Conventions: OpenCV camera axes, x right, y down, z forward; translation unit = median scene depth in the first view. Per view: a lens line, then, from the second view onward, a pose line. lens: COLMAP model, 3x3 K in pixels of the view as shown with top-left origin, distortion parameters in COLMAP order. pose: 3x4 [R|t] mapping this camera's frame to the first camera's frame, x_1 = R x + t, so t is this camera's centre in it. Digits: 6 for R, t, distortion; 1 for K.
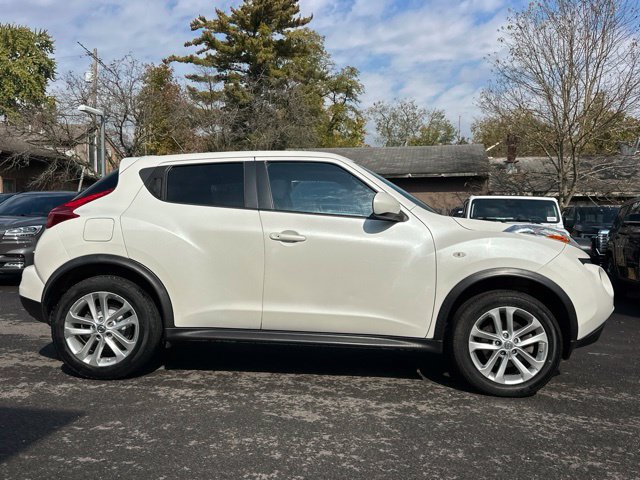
lens RADIAL K [[608.9, 0, 316.5], [0, 608.9, 237.7], [0, 0, 1]] dist [0.155969, -0.341310]
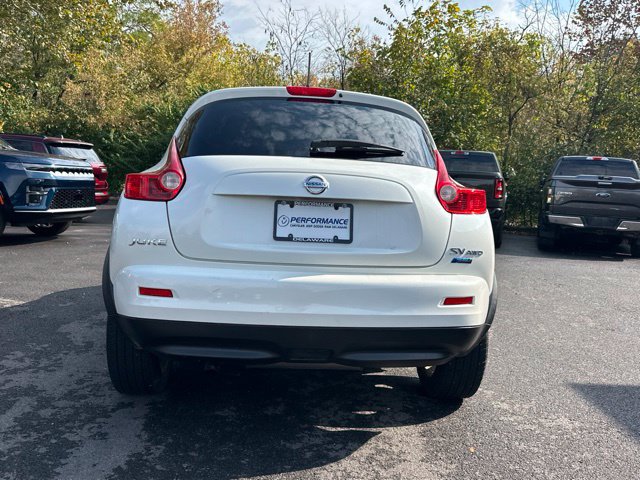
lens RADIAL K [[609.8, 0, 323.6], [0, 609.8, 239.2], [0, 0, 1]] dist [0.114309, -0.234289]
pose [[-0.140224, -0.130723, 0.981452, -1.107377], [-0.044801, 0.991069, 0.125603, -0.064586], [-0.989106, -0.026357, -0.144829, 1.318490]]
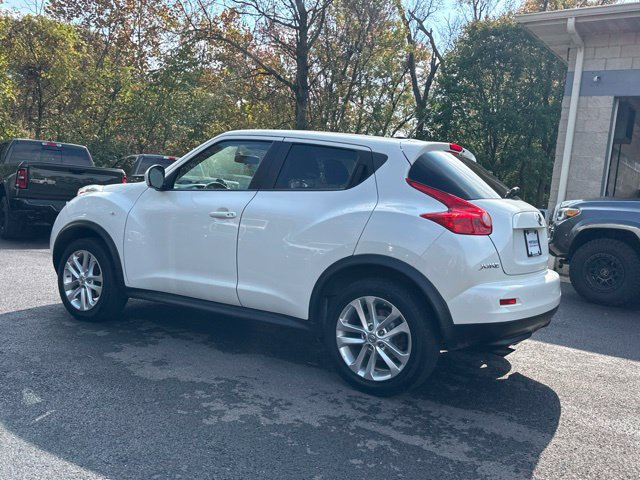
lens RADIAL K [[608.9, 0, 316.5], [0, 608.9, 237.7], [0, 0, 1]] dist [0.155969, -0.341310]
pose [[-0.868515, -0.121983, 0.480419, -0.662503], [-0.091032, 0.992013, 0.087313, -0.066181], [-0.487233, 0.032099, -0.872682, 2.259232]]
